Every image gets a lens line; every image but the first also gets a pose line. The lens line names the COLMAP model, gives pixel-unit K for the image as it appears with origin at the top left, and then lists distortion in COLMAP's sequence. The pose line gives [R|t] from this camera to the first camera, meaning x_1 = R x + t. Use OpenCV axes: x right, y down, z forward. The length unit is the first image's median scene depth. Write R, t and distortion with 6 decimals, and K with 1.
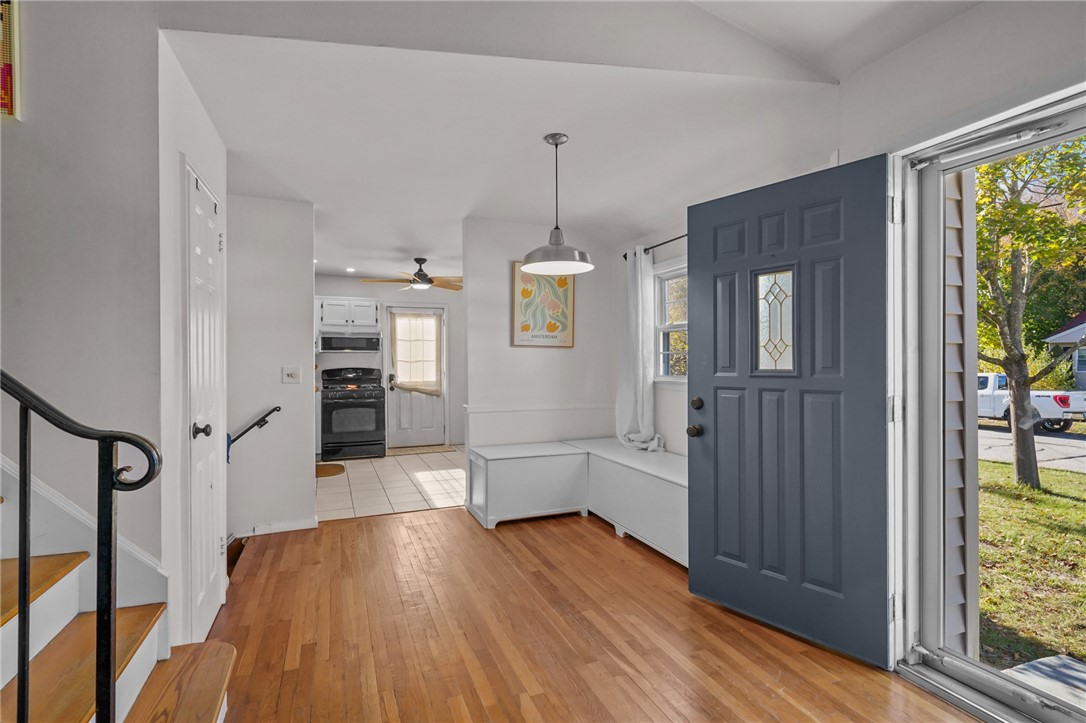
lens RADIAL K [[524.2, 0, 543.0], [0, 524.2, 361.5], [0, 0, 1]] dist [-0.002092, -0.000342]
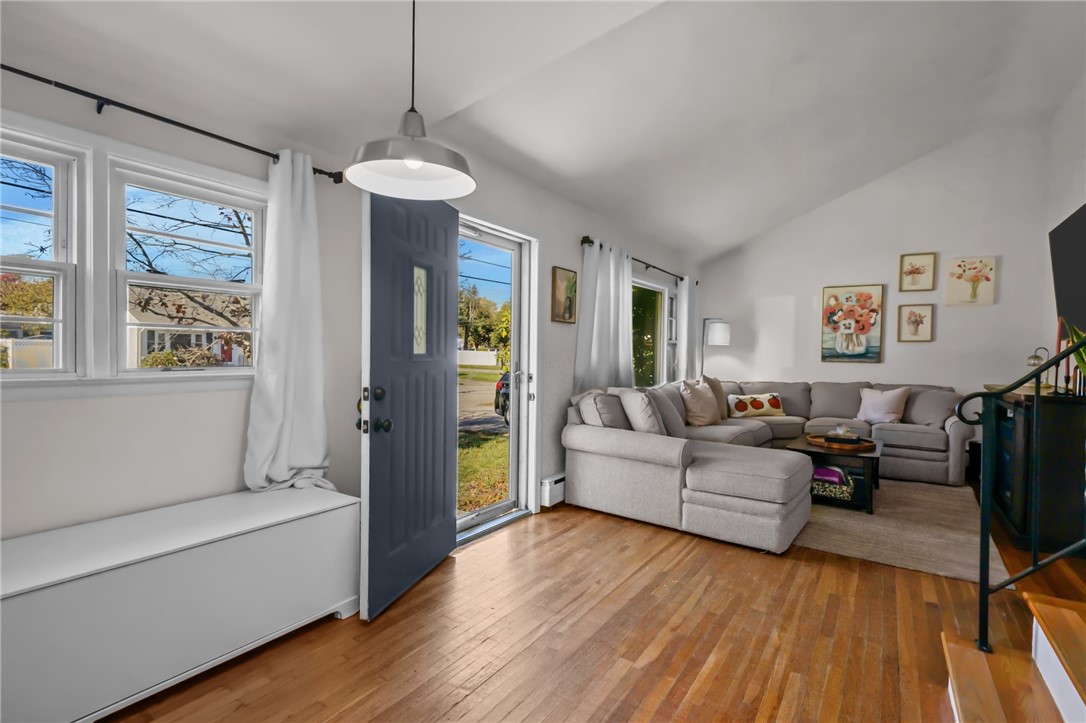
lens RADIAL K [[526.3, 0, 537.6], [0, 526.3, 363.6], [0, 0, 1]] dist [0.001294, 0.000148]
pose [[-0.565149, -0.021380, 0.824712, -0.381666], [-0.013812, 0.999769, 0.016453, 0.008919], [-0.824873, -0.002093, -0.565314, 0.862500]]
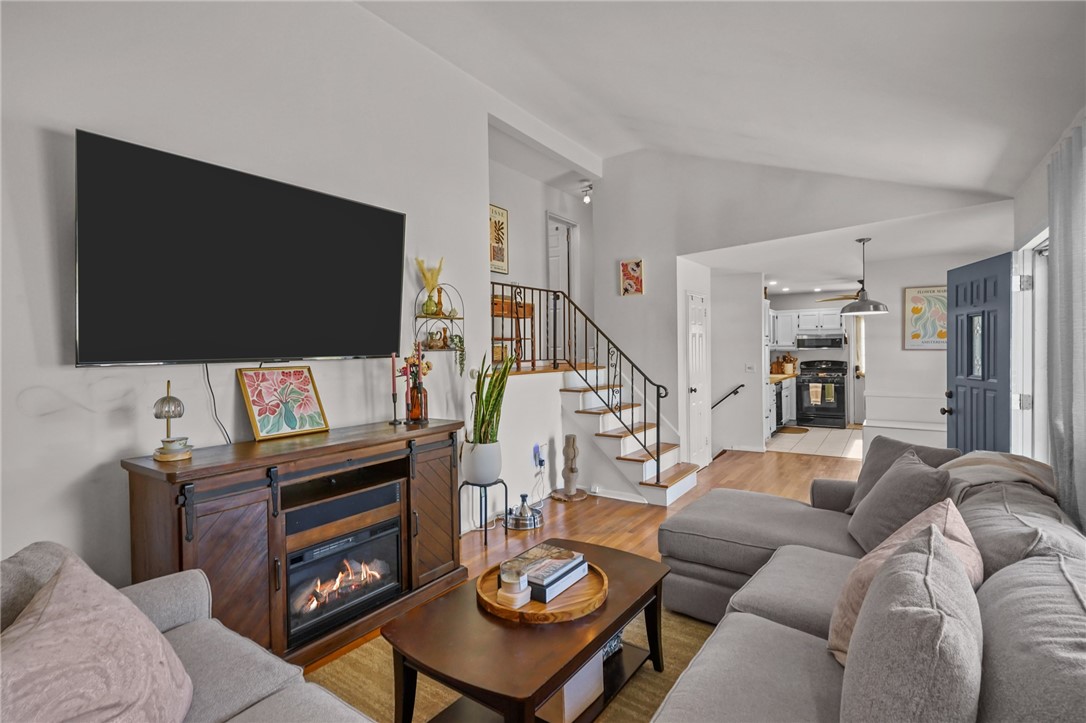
lens RADIAL K [[522.6, 0, 539.1], [0, 522.6, 357.1], [0, 0, 1]] dist [0.002742, 0.000317]
pose [[0.553162, 0.007948, -0.833036, 0.629635], [0.012424, 0.999765, 0.017788, -0.052689], [0.832981, -0.020189, 0.552933, -0.627731]]
